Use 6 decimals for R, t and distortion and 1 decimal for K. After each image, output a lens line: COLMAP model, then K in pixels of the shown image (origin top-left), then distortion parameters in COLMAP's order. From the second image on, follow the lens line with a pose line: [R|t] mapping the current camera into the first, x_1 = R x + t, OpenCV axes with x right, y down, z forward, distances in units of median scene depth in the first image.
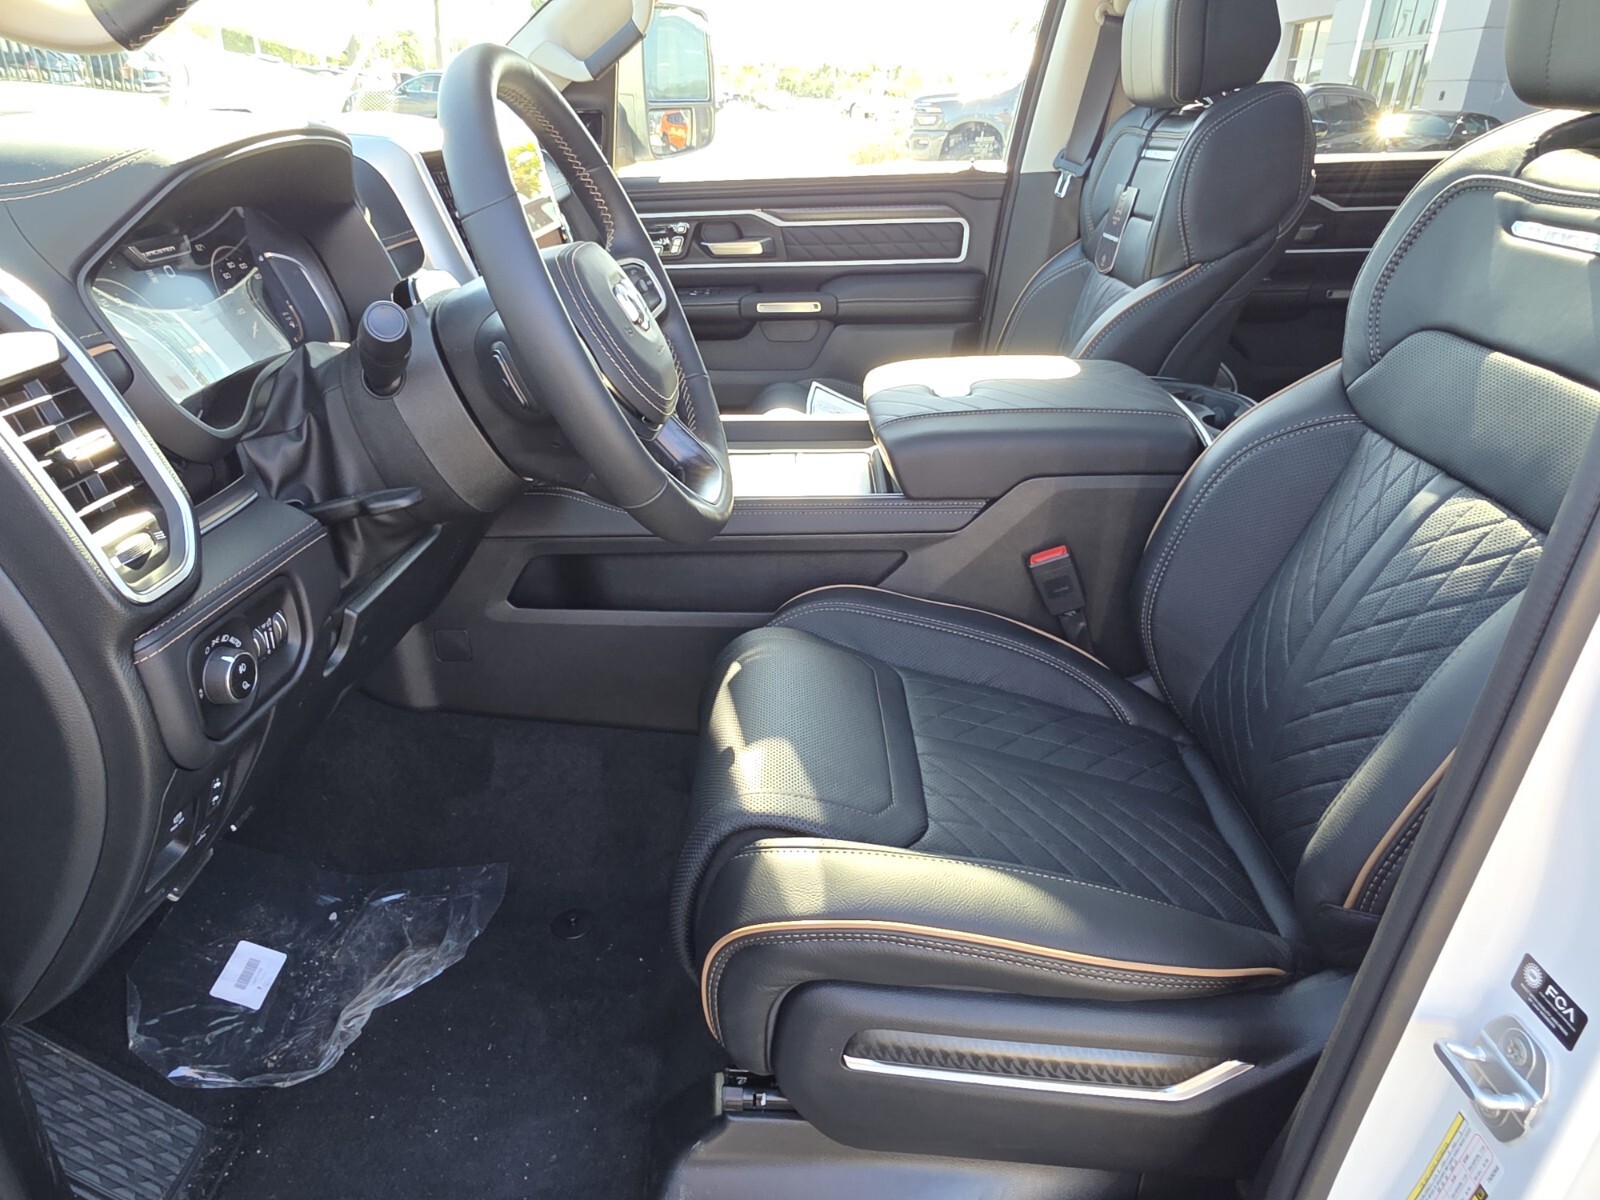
lens RADIAL K [[1096.0, 0, 791.1], [0, 1096.0, 601.3], [0, 0, 1]] dist [0.005743, -0.006686]
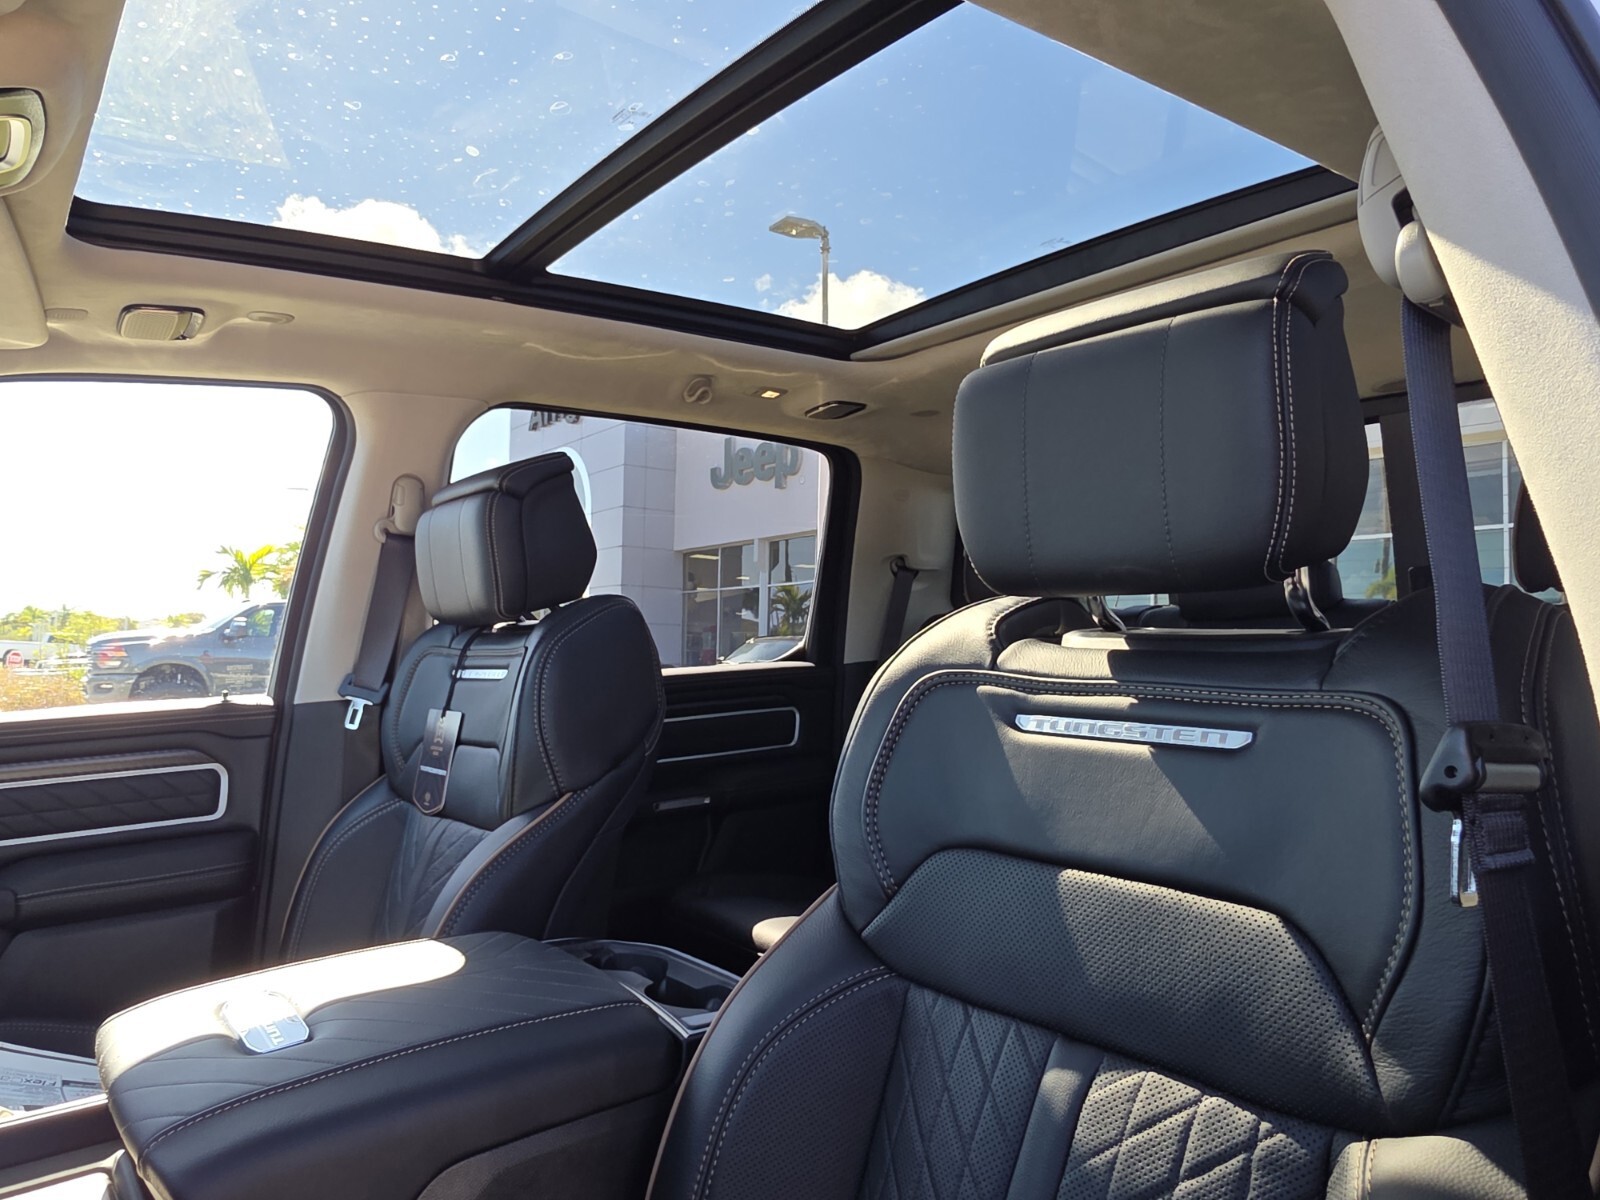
lens RADIAL K [[1096.0, 0, 795.9], [0, 1096.0, 602.3], [0, 0, 1]] dist [0.005743, -0.006686]
pose [[0.781226, 0.009154, 0.624181, -0.010572], [0.271392, 0.895474, -0.352807, -0.125519], [-0.562167, 0.445020, 0.697084, 0.338869]]
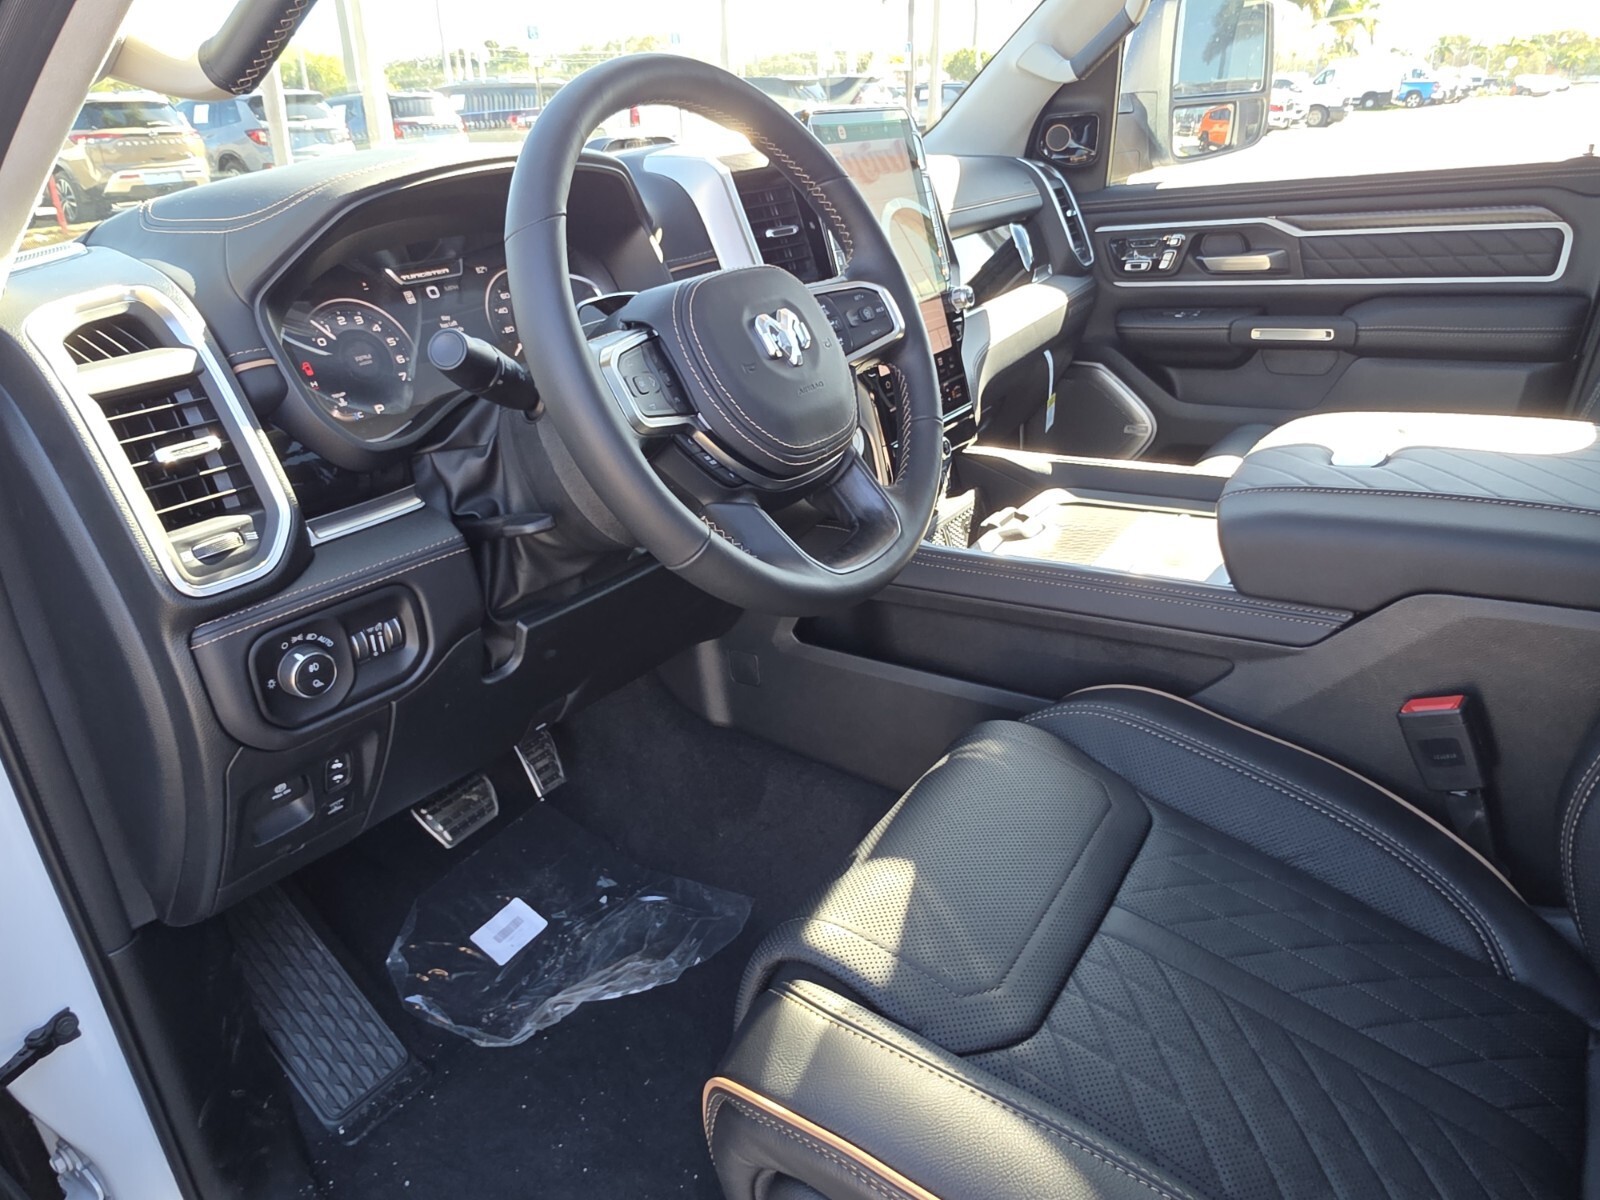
lens RADIAL K [[1096.0, 0, 791.5], [0, 1096.0, 599.8], [0, 0, 1]] dist [0.005743, -0.006686]
pose [[0.840040, 0.158565, -0.518835, 0.248815], [-0.163410, 0.985875, 0.036725, -0.068457], [0.517329, 0.053932, 0.854085, 0.189016]]
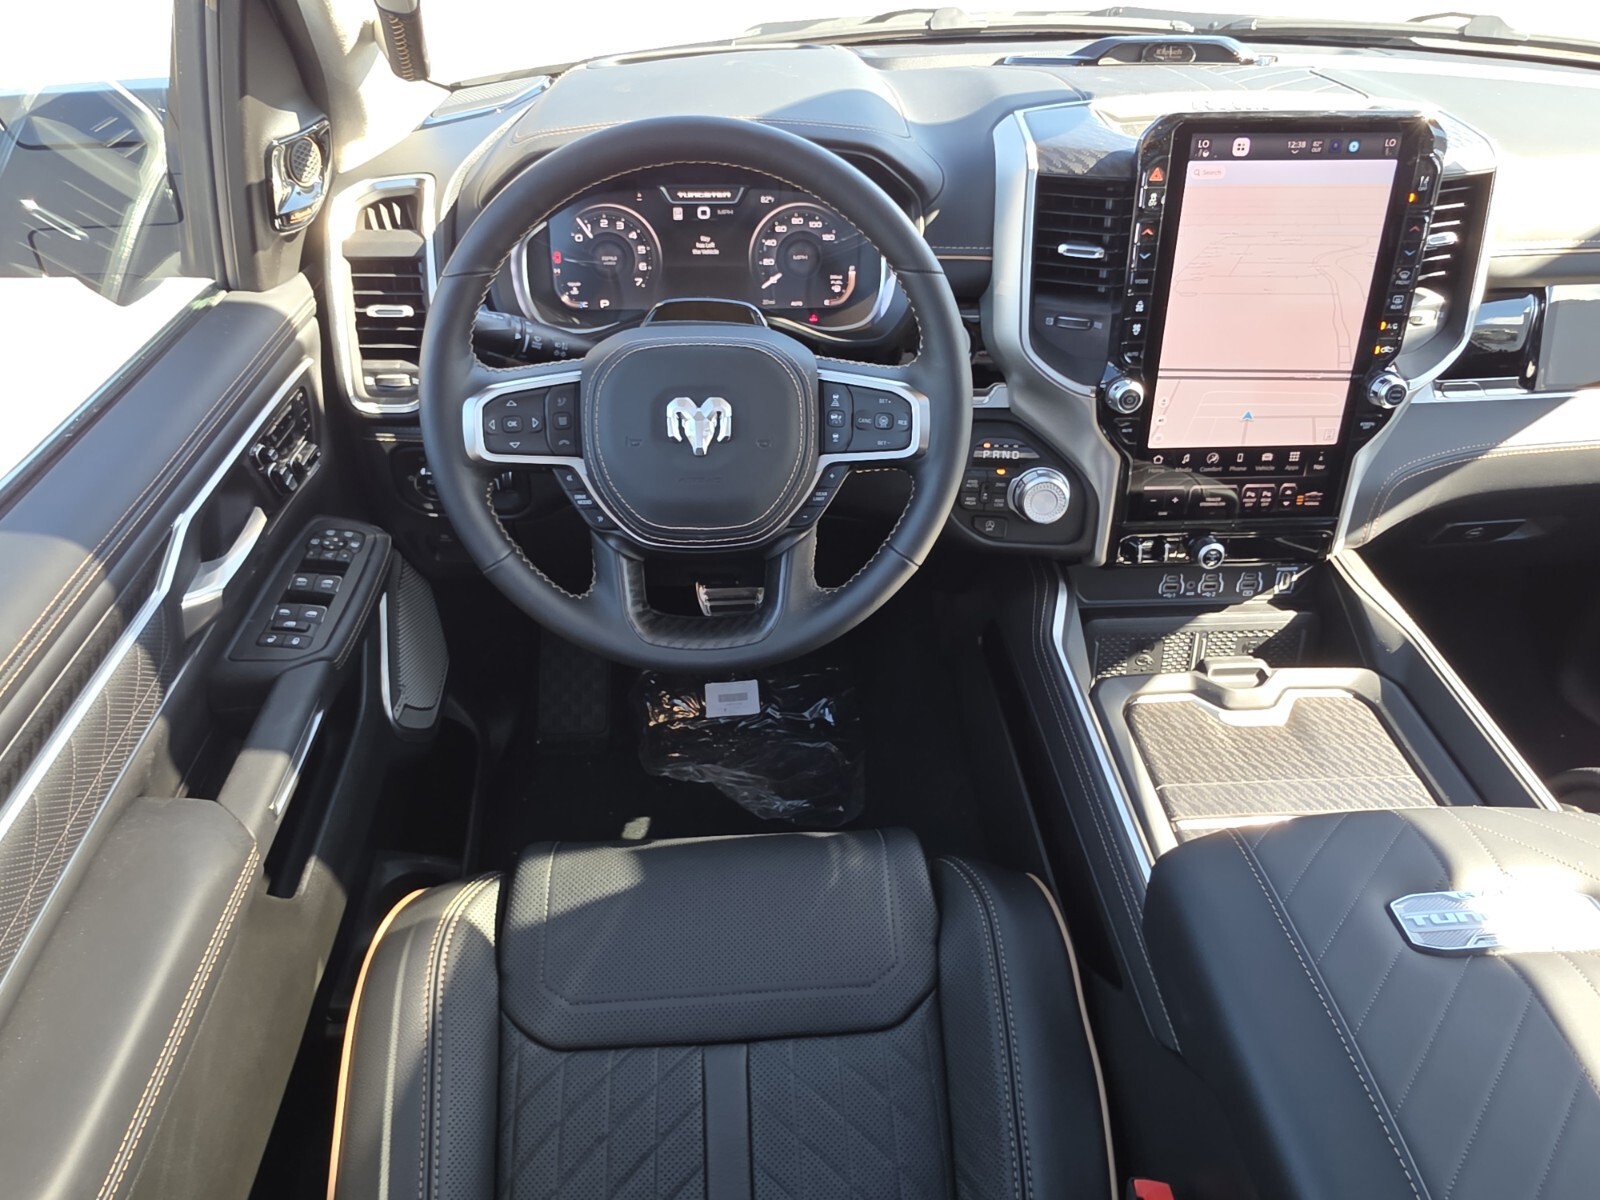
lens RADIAL K [[1096.0, 0, 805.0], [0, 1096.0, 599.4], [0, 0, 1]] dist [0.005743, -0.006686]
pose [[0.077673, 0.622539, -0.778725, 0.468148], [-0.430925, 0.725317, 0.536861, -0.491321], [0.899039, 0.293872, 0.324605, 0.590070]]
